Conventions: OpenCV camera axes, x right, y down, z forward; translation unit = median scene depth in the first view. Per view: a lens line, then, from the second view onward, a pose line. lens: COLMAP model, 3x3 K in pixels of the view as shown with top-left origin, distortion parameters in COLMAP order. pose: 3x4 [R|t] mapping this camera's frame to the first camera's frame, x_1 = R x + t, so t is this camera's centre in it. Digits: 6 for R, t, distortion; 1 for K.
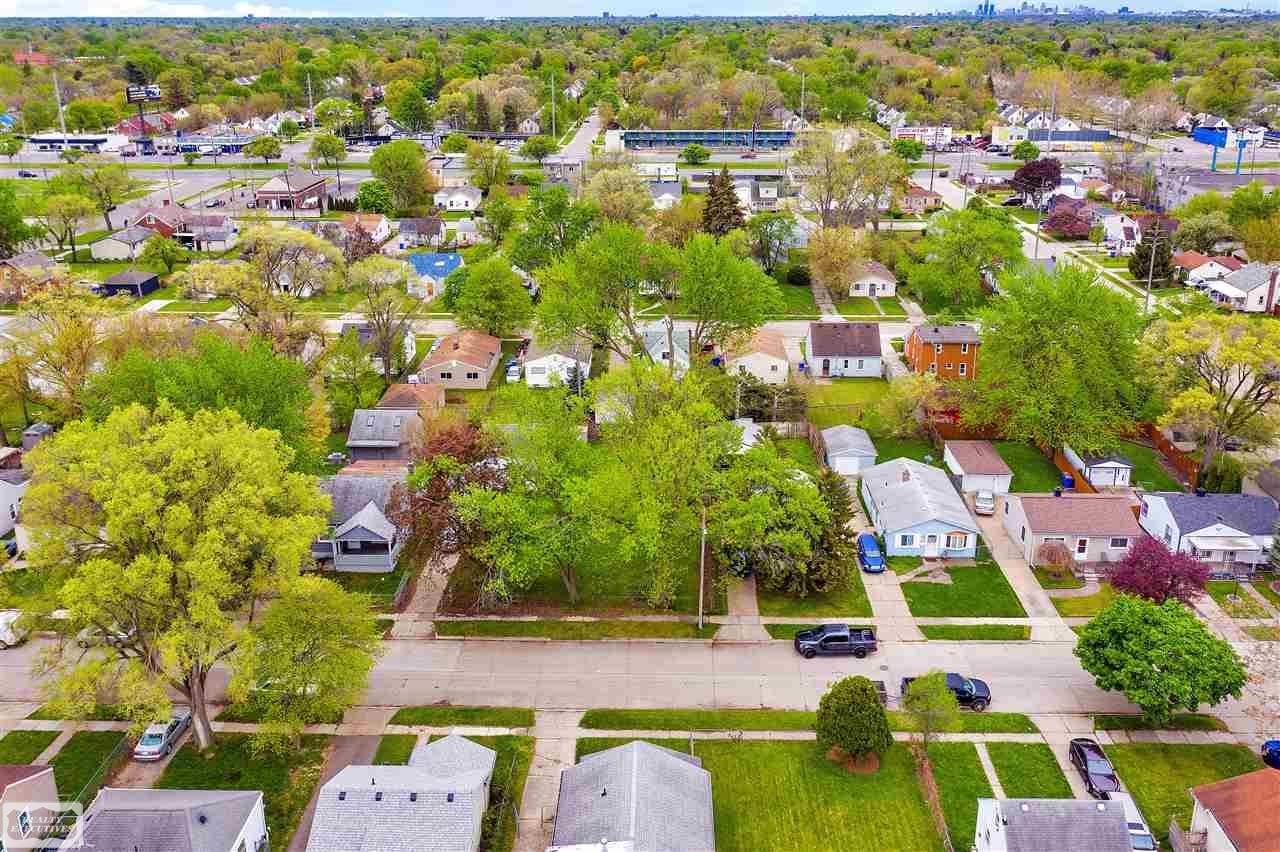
lens RADIAL K [[1040.7, 0, 650.1], [0, 1040.7, 328.1], [0, 0, 1]] dist [0.004742, 0.004524]
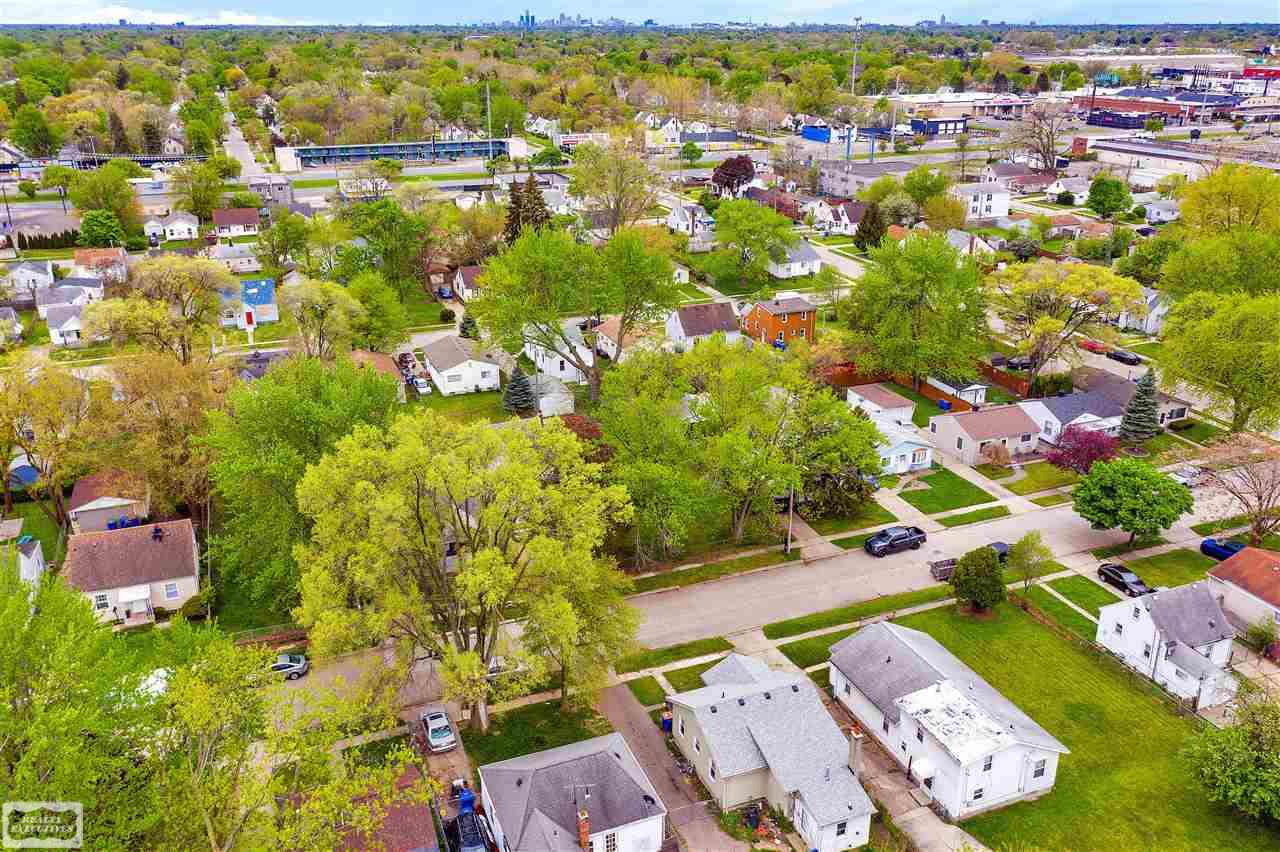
lens RADIAL K [[1012.9, 0, 640.0], [0, 1012.9, 426.0], [0, 0, 1]] dist [0.004055, 0.010090]
pose [[0.920008, -0.139628, 0.366181, -0.384364], [0.108306, 0.988574, 0.104841, 0.002869], [-0.376636, -0.056795, 0.924619, -0.000437]]
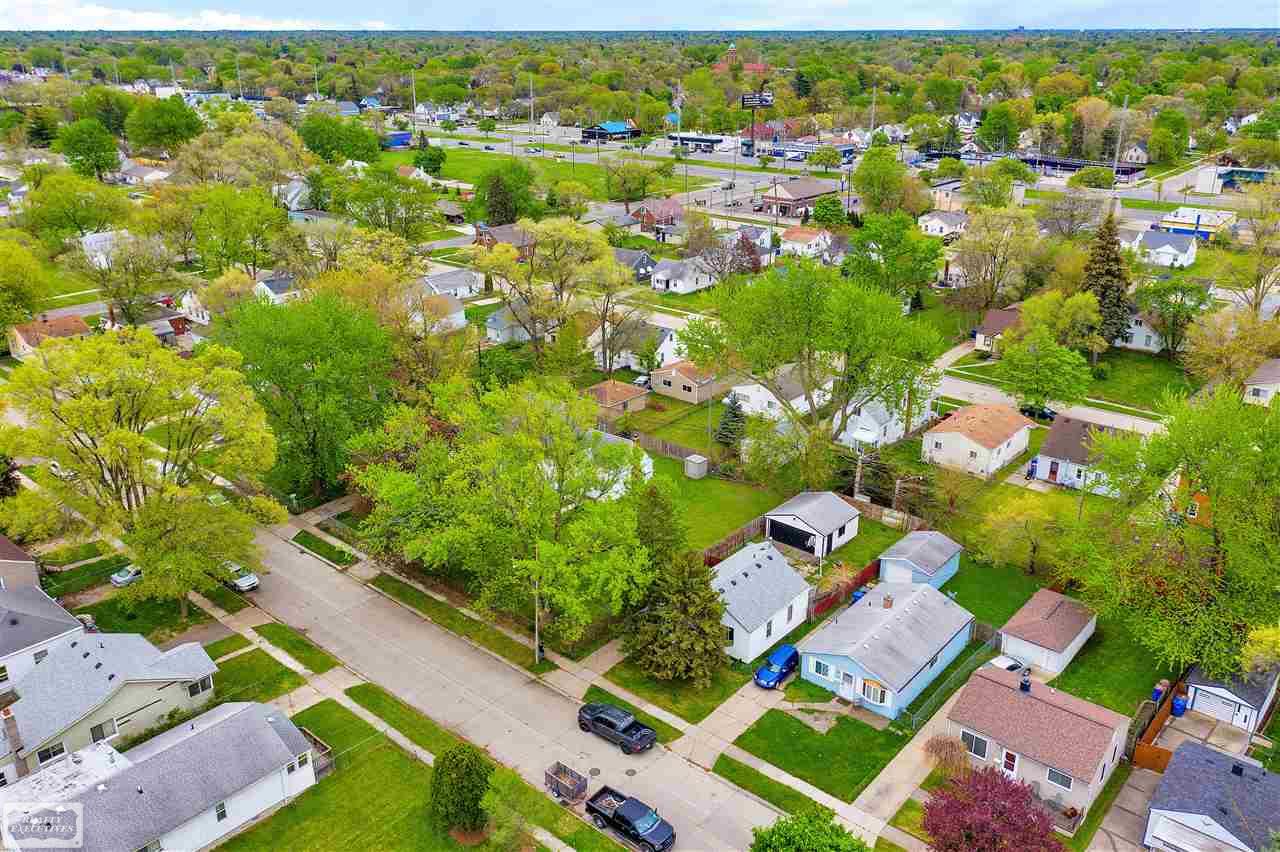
lens RADIAL K [[1012.9, 0, 640.0], [0, 1012.9, 426.0], [0, 0, 1]] dist [0.004055, 0.010090]
pose [[0.771891, 0.231411, -0.592143, 0.482176], [-0.181806, 0.972852, 0.143198, -0.064902], [0.609205, -0.002878, 0.793007, 0.221430]]
